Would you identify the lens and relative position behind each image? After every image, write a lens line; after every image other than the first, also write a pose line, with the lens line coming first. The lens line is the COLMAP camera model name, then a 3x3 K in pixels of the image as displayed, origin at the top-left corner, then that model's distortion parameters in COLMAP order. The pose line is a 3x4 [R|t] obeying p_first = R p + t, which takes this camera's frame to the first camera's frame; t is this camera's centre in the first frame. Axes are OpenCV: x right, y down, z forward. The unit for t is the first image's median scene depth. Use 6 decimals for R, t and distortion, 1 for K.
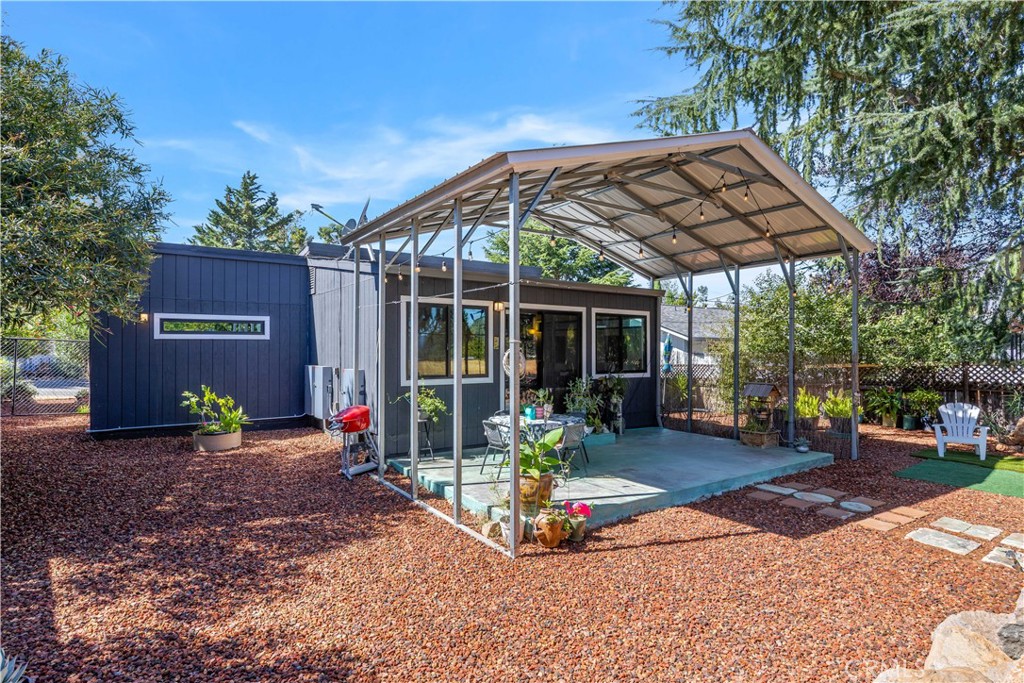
lens RADIAL K [[546.4, 0, 524.3], [0, 546.4, 344.8], [0, 0, 1]] dist [-0.002370, -0.000656]
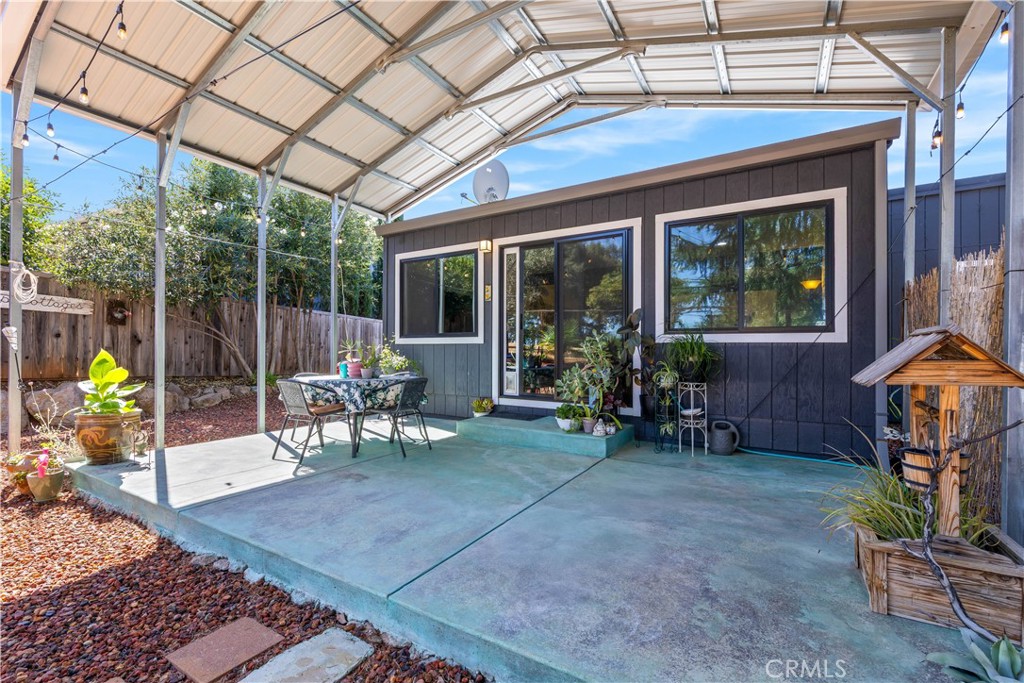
lens RADIAL K [[440.5, 0, 511.2], [0, 440.5, 352.3], [0, 0, 1]] dist [0.000157, 0.000218]
pose [[0.395674, -0.000111, -0.918391, 0.817557], [0.004190, 0.999990, 0.001684, 0.120827], [0.918382, -0.004515, 0.395670, 1.173118]]
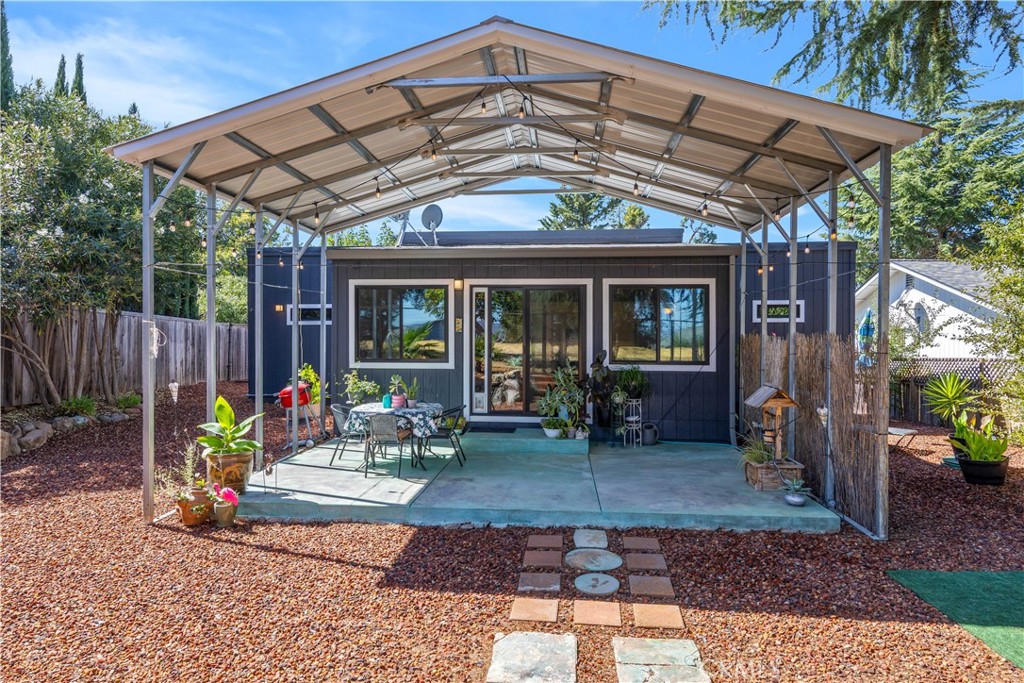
lens RADIAL K [[615.8, 0, 512.0], [0, 615.8, 341.5], [0, 0, 1]] dist [0.000176, -0.000890]
pose [[0.759528, 0.004275, -0.650461, 1.016425], [0.006110, 0.999887, 0.013706, 0.014849], [0.650446, -0.014385, 0.759416, 0.429841]]
